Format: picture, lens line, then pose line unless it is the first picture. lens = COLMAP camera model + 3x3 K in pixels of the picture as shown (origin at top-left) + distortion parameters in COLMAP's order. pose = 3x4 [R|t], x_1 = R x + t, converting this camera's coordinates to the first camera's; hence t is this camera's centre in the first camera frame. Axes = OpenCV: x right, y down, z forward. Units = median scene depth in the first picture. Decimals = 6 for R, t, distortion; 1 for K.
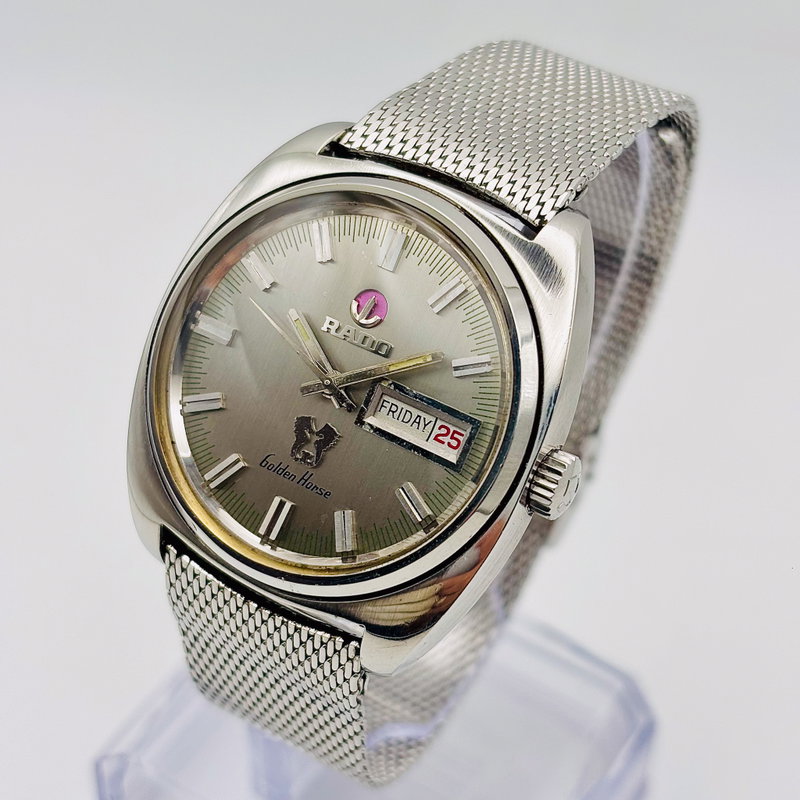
lens RADIAL K [[1683.9, 0, 408.4], [0, 1683.9, 400.8], [0, 0, 1]] dist [0.247268, 0.000000]
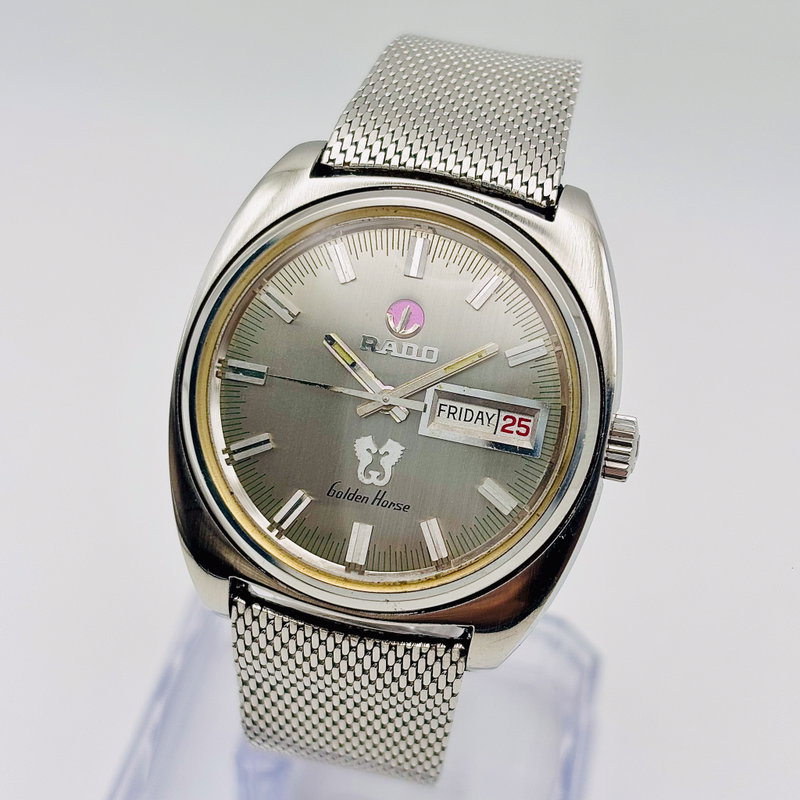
lens RADIAL K [[1683.9, 0, 401.6], [0, 1683.9, 395.5], [0, 0, 1]] dist [0.247268, 0.000000]
pose [[0.941329, -0.211441, 0.263045, -0.294194], [0.208320, 0.977241, 0.040034, -0.049705], [-0.265523, 0.017112, 0.963953, 0.031431]]
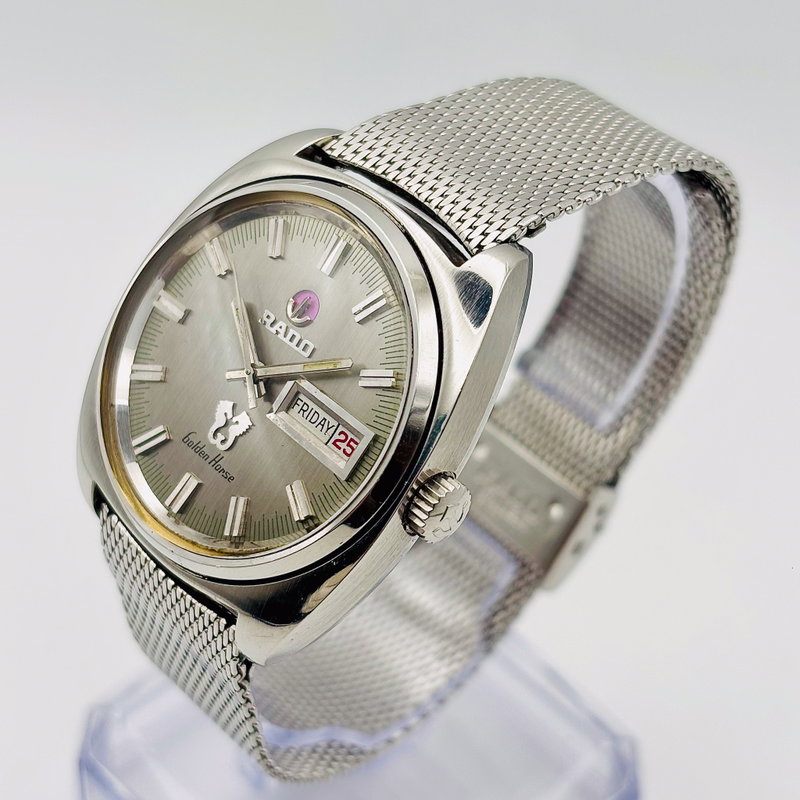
lens RADIAL K [[1683.9, 0, 420.9], [0, 1683.9, 401.5], [0, 0, 1]] dist [0.247268, 0.000000]
pose [[0.962756, 0.172529, -0.208168, 0.264557], [-0.177226, 0.984162, -0.003980, -0.007362], [0.204185, 0.040724, 0.978085, 0.011312]]
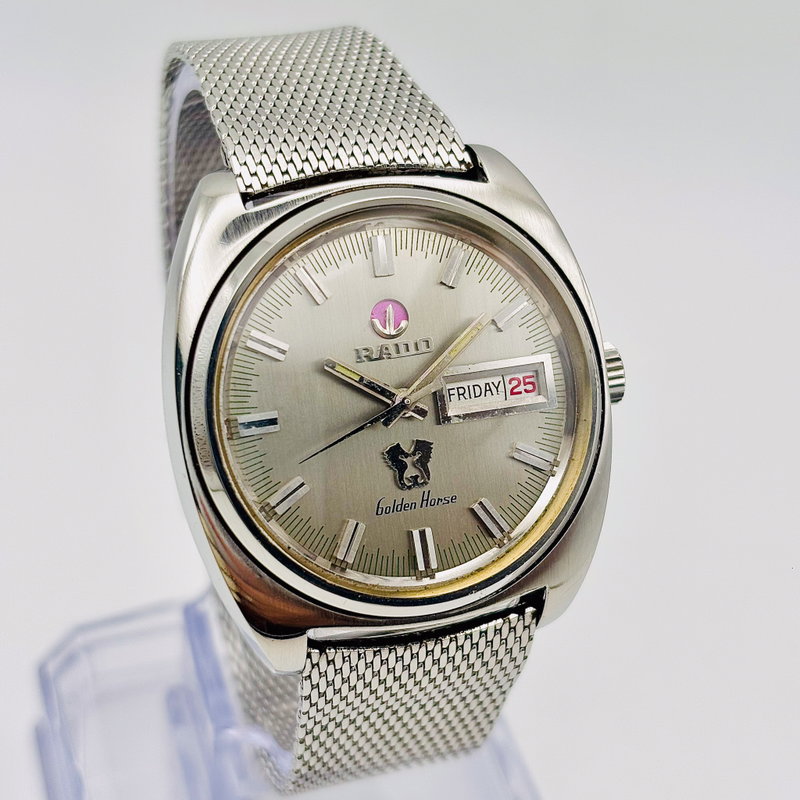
lens RADIAL K [[1683.9, 0, 398.2], [0, 1683.9, 400.3], [0, 0, 1]] dist [0.247268, 0.000000]
pose [[0.656525, -0.500452, 0.564378, -0.591463], [0.470185, 0.856578, 0.212603, -0.217714], [-0.589831, 0.125783, 0.797670, 0.210473]]
